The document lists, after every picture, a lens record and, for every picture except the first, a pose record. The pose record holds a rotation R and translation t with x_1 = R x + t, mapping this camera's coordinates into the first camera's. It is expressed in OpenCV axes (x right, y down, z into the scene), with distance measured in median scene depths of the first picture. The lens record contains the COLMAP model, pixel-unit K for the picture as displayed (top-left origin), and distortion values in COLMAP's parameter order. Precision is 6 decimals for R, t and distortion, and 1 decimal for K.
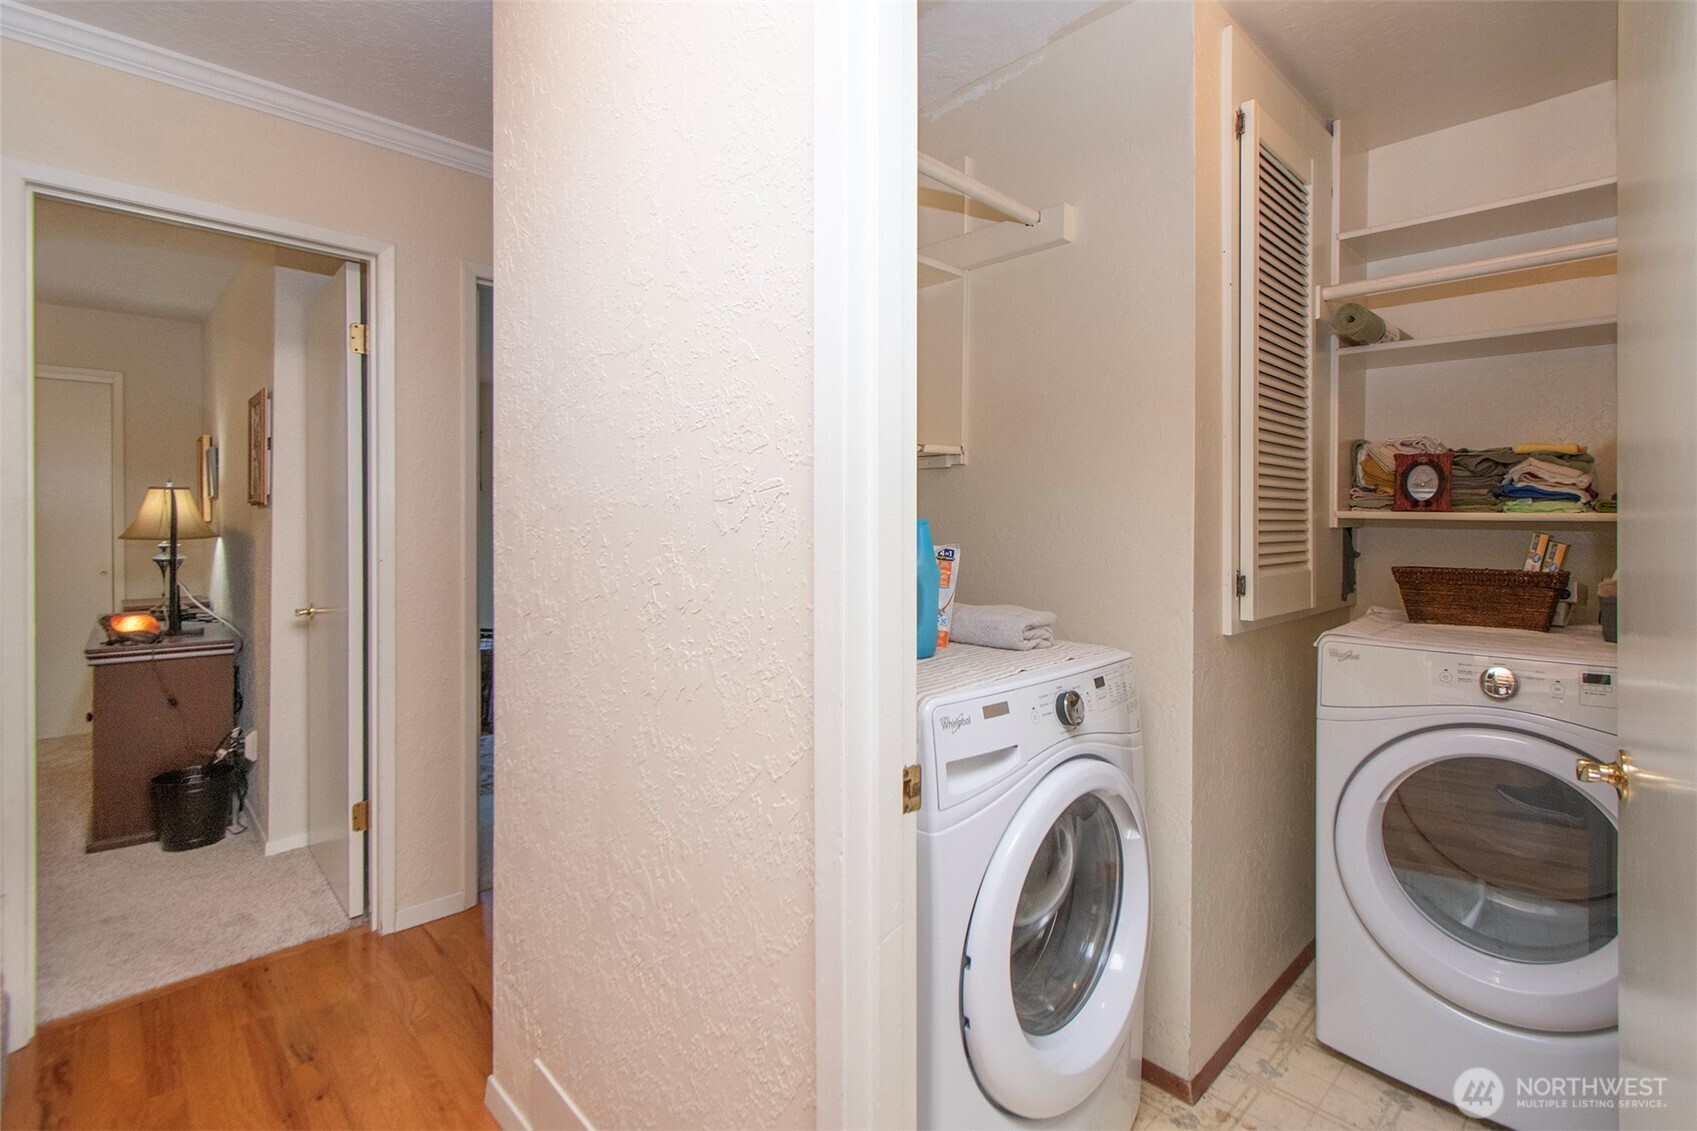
lens RADIAL K [[779.9, 0, 848.1], [0, 779.9, 532.7], [0, 0, 1]] dist [0.004870, 0.000331]
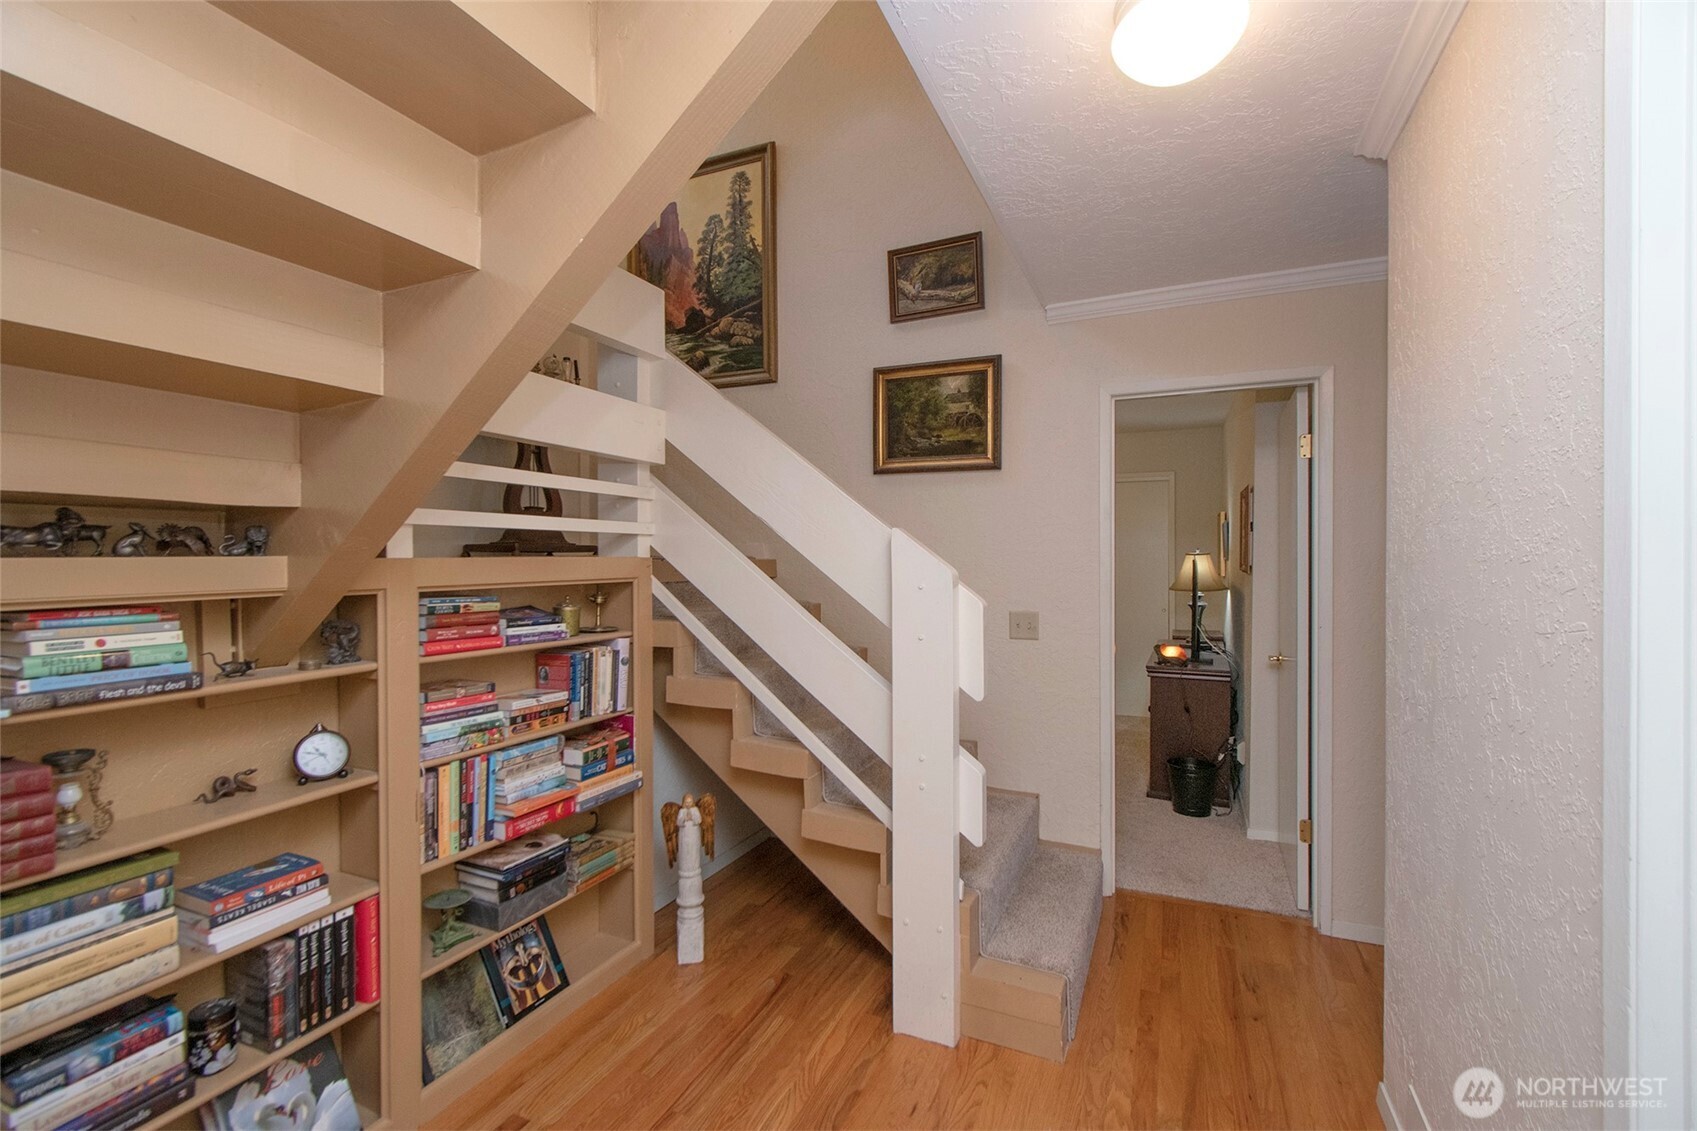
lens RADIAL K [[743.3, 0, 848.5], [0, 743.3, 565.5], [0, 0, 1]] dist [0.001375, 0.000122]
pose [[0.376065, 0.005166, -0.926579, 0.199919], [-0.001514, 0.999987, 0.004960, -0.065340], [0.926592, -0.000462, 0.376068, -0.120544]]
